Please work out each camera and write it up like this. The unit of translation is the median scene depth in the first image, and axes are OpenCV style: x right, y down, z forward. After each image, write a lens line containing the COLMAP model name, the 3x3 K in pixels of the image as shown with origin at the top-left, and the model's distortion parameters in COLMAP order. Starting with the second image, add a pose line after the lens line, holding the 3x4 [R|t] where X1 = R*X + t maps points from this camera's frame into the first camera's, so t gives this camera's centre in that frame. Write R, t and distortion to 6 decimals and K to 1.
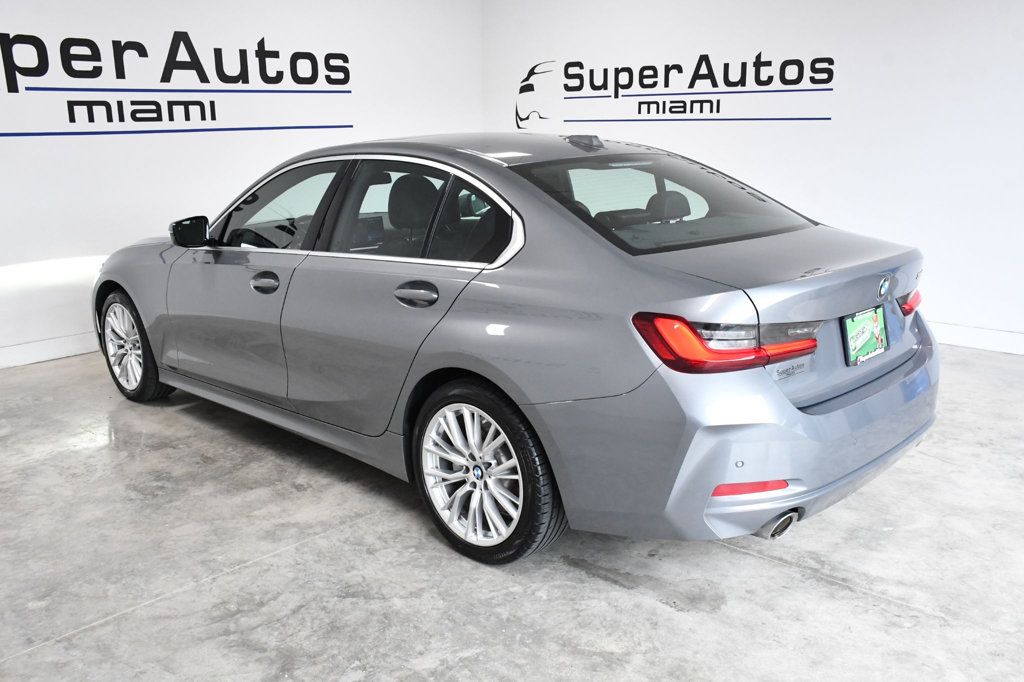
lens RADIAL K [[941.5, 0, 512.0], [0, 941.5, 341.0], [0, 0, 1]] dist [-0.007928, 0.020784]
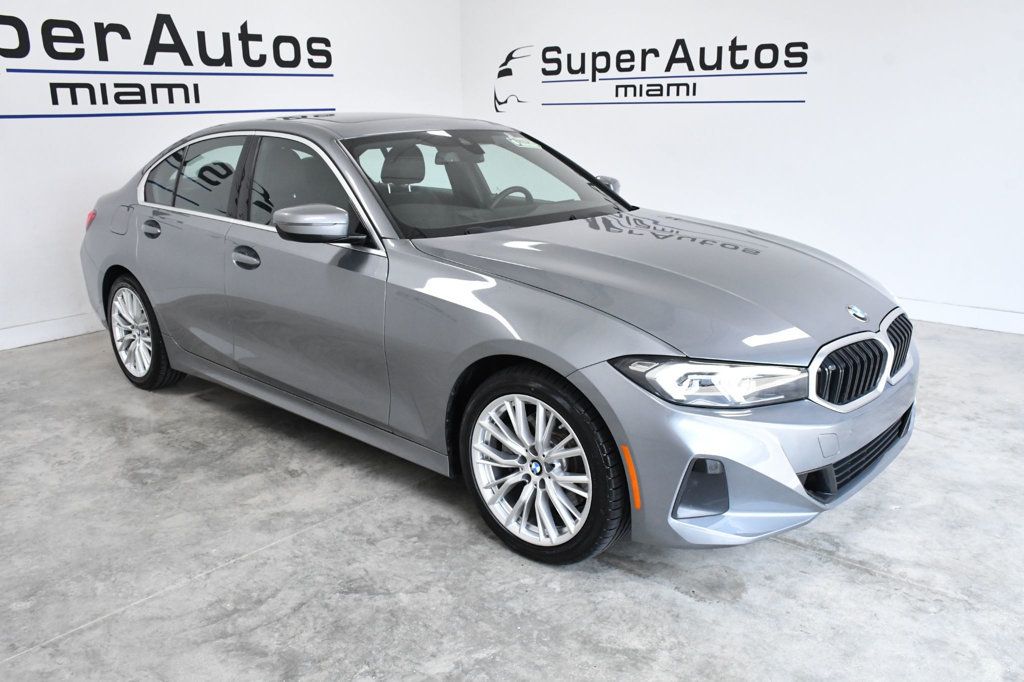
lens RADIAL K [[891.0, 0, 512.0], [0, 891.0, 341.0], [0, 0, 1]] dist [-0.057515, 0.051266]
pose [[0.999414, -0.009767, 0.032818, -0.036872], [0.008998, 0.999683, 0.023509, -0.000579], [-0.033038, -0.023200, 0.999185, 0.103602]]
